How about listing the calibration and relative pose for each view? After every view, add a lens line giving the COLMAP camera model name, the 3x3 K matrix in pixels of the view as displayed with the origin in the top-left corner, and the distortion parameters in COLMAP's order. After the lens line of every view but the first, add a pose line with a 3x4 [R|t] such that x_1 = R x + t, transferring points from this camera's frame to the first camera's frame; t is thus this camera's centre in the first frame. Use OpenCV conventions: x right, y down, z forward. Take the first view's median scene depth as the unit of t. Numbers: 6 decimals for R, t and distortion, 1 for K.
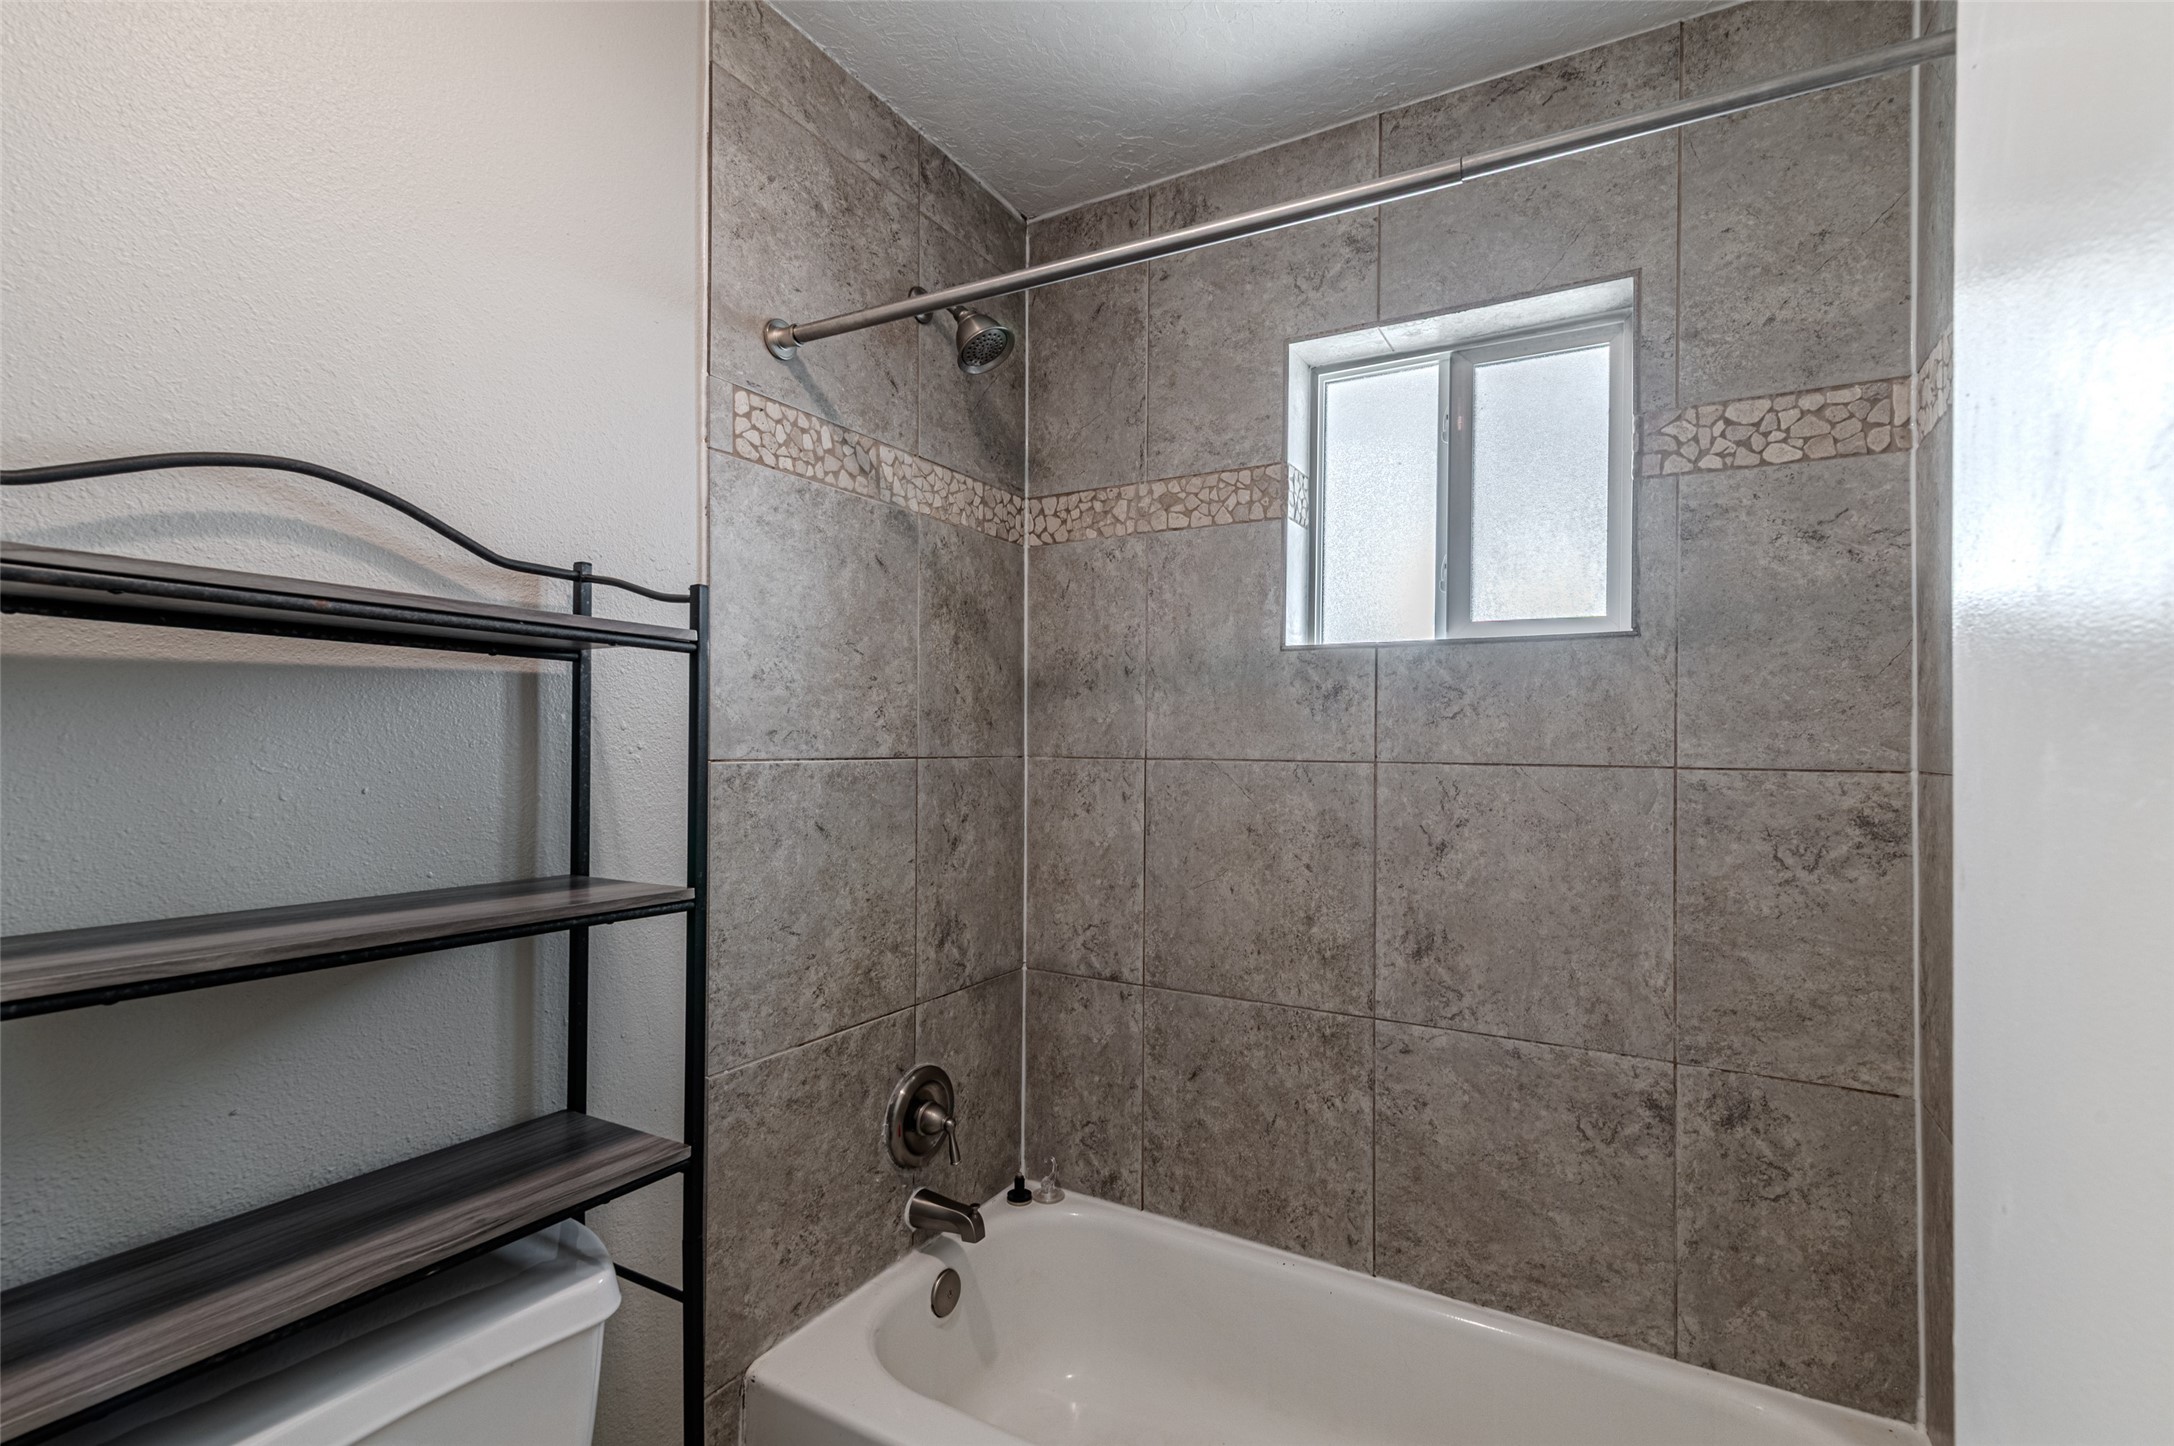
lens RADIAL K [[981.5, 0, 1120.0], [0, 981.5, 740.3], [0, 0, 1]] dist [0.018180, -0.002379]
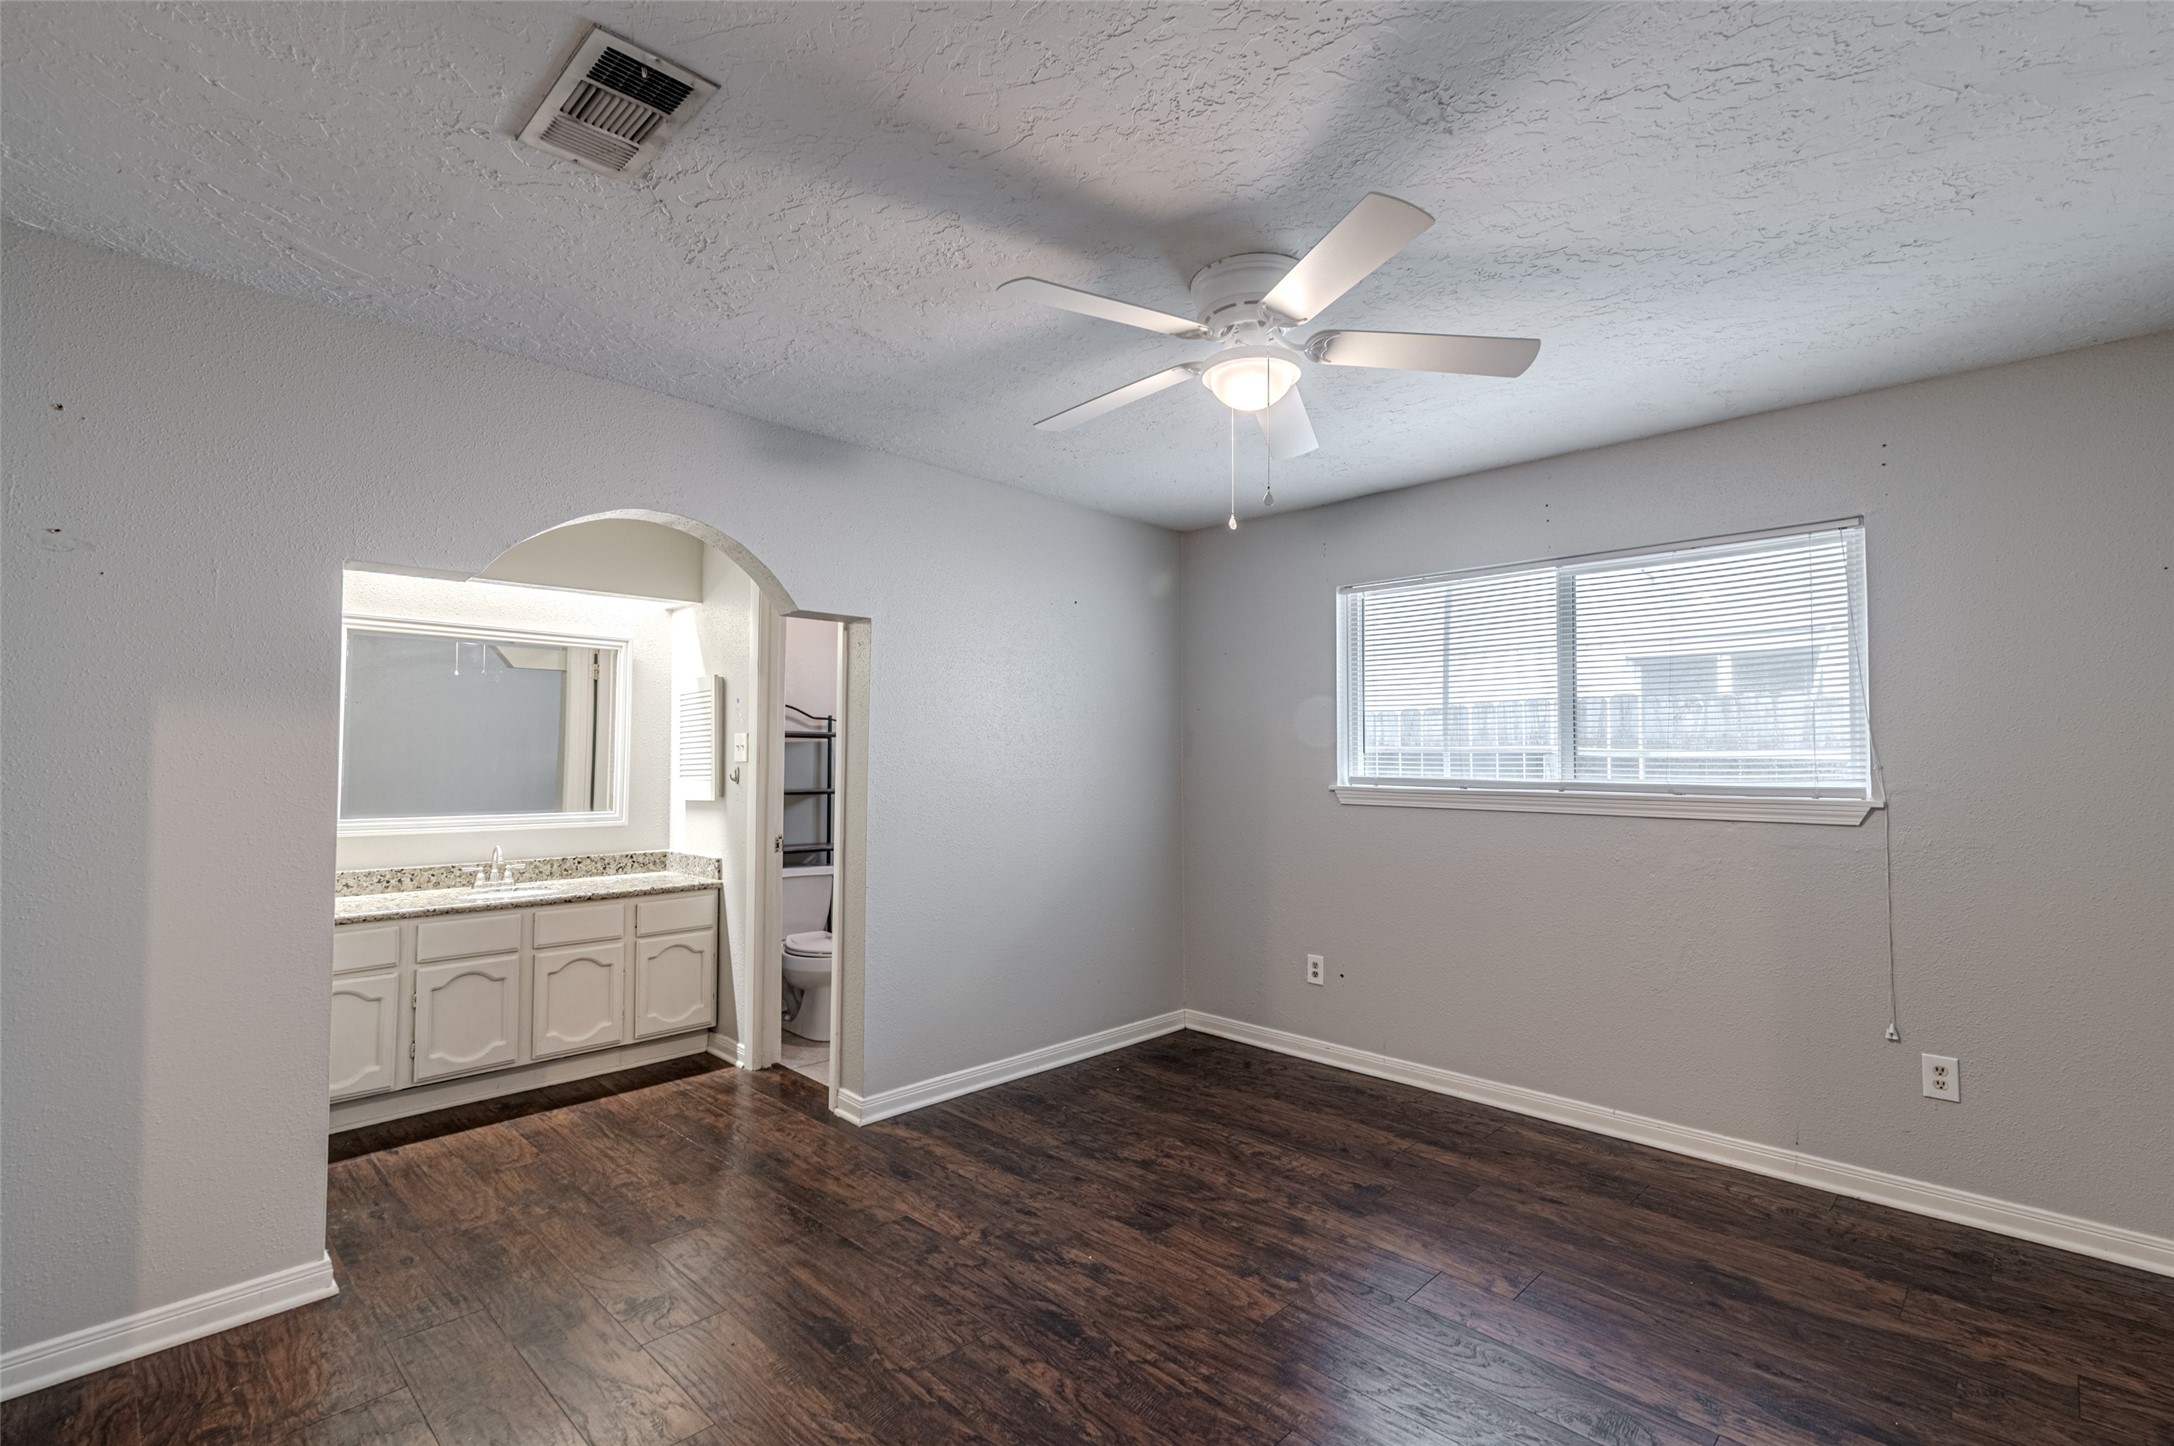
lens RADIAL K [[981.5, 0, 1094.2], [0, 981.5, 729.9], [0, 0, 1]] dist [0.018180, -0.002379]
pose [[0.962026, -0.010499, -0.272757, 1.106184], [0.004065, 0.999700, -0.024143, -0.005496], [0.272929, 0.022117, 0.961780, -1.791853]]
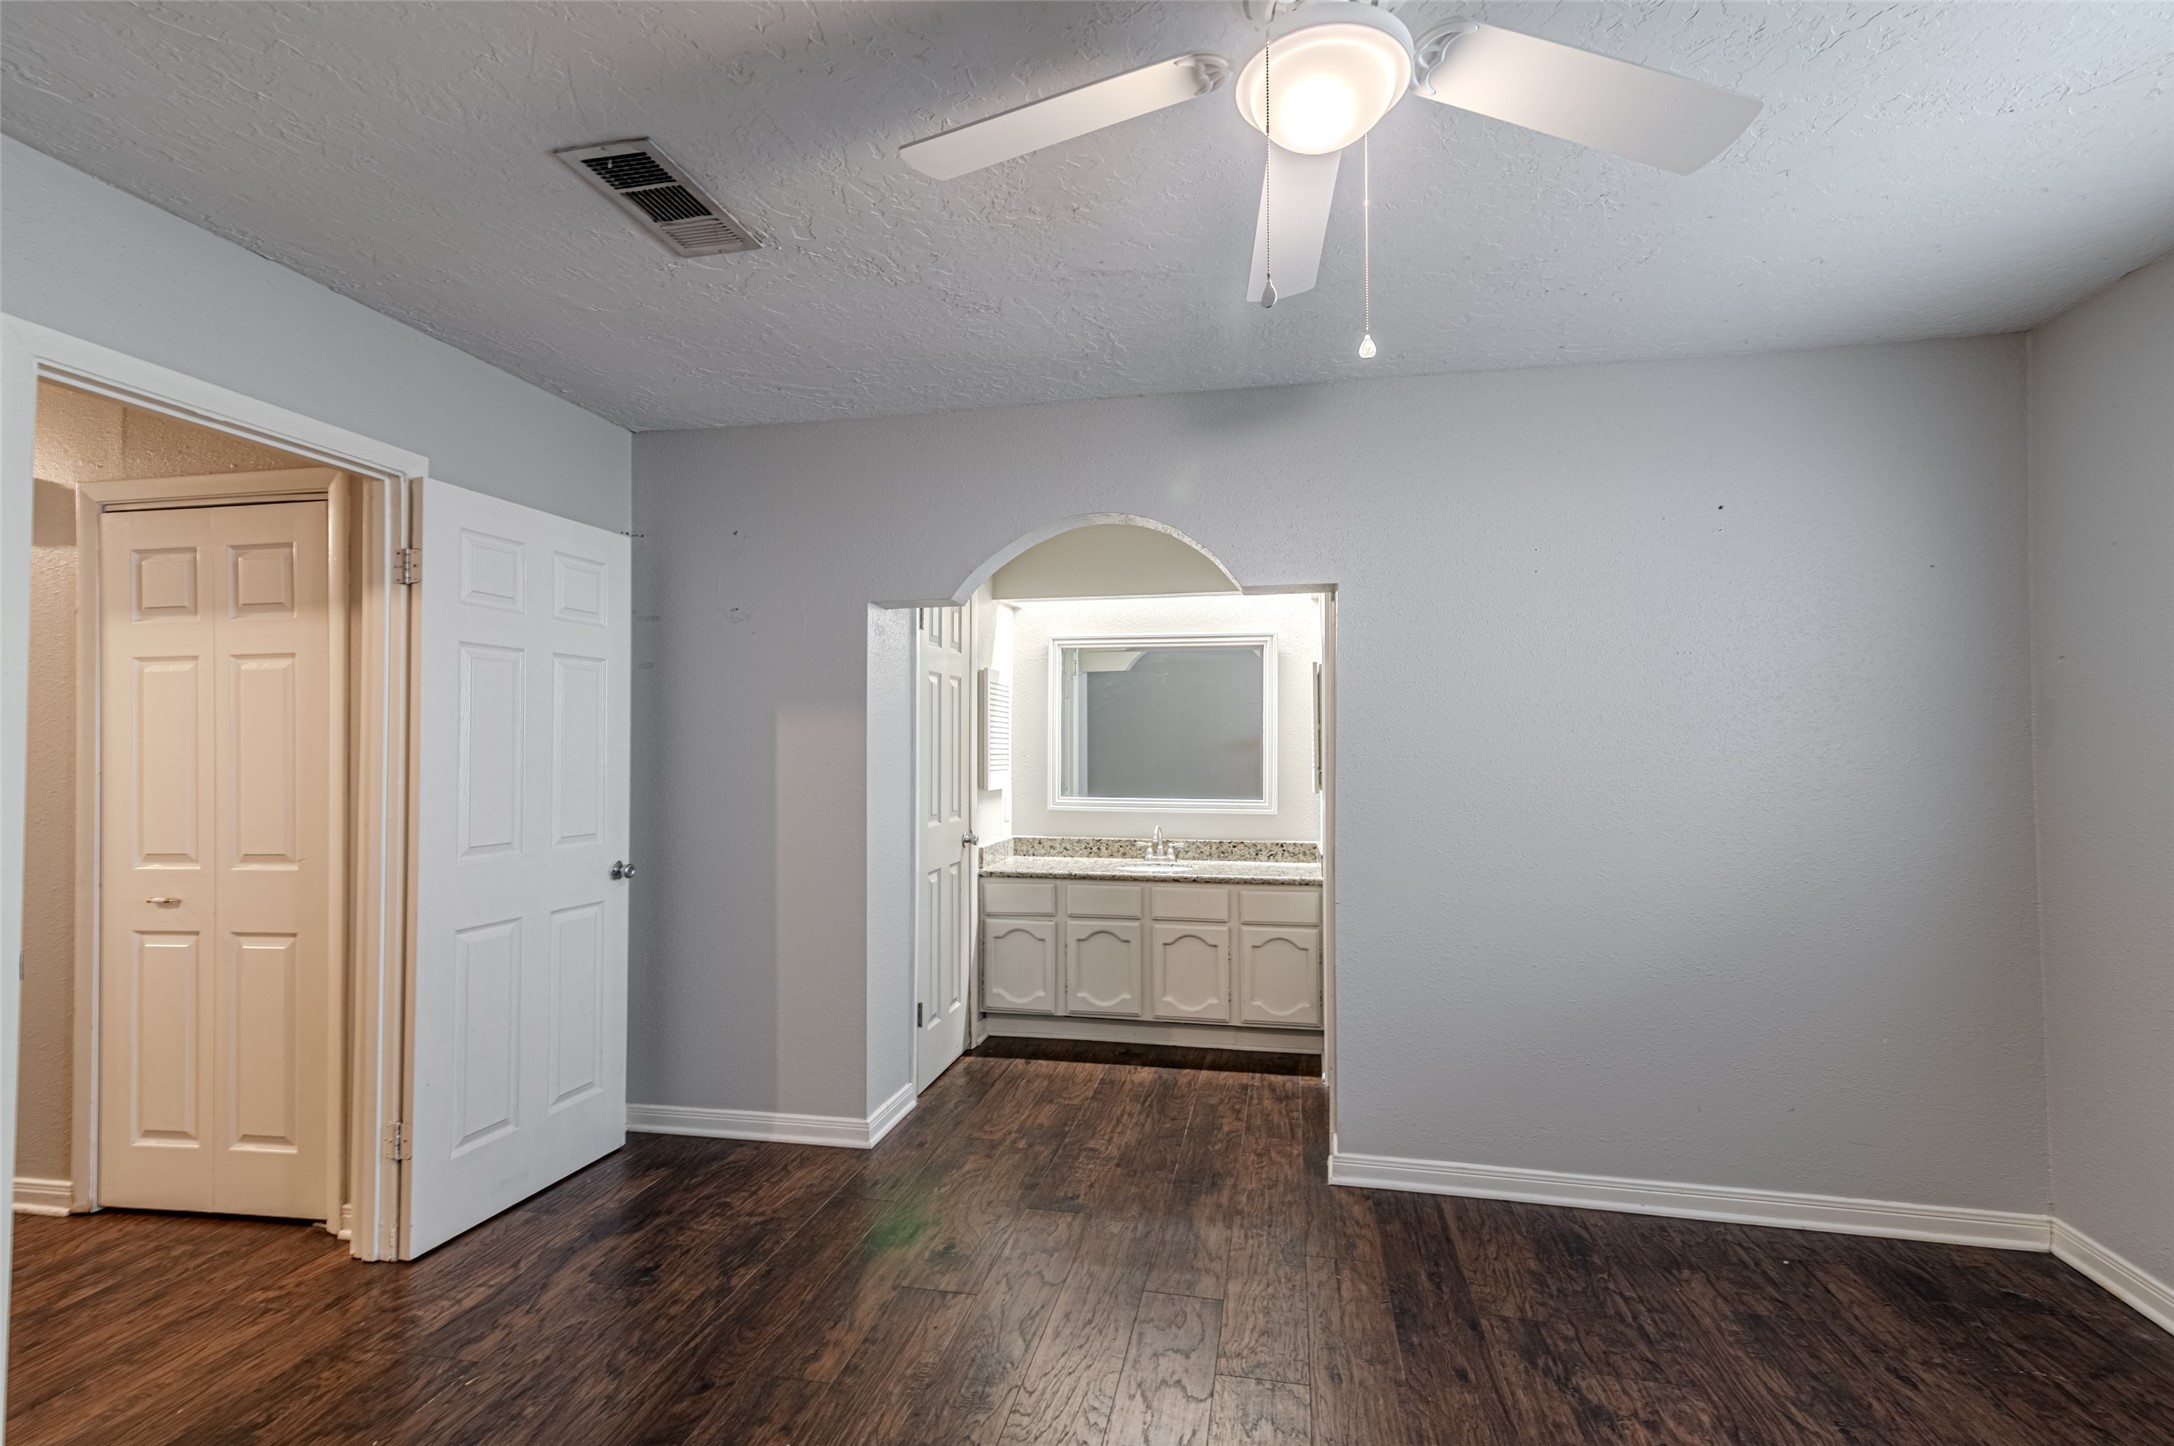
lens RADIAL K [[981.5, 0, 1091.8], [0, 981.5, 723.4], [0, 0, 1]] dist [0.018180, -0.002379]
pose [[0.296023, -0.028178, -0.954765, 1.570690], [0.008277, 0.999603, -0.026935, -0.001315], [0.955145, 0.000071, 0.296138, -0.955588]]
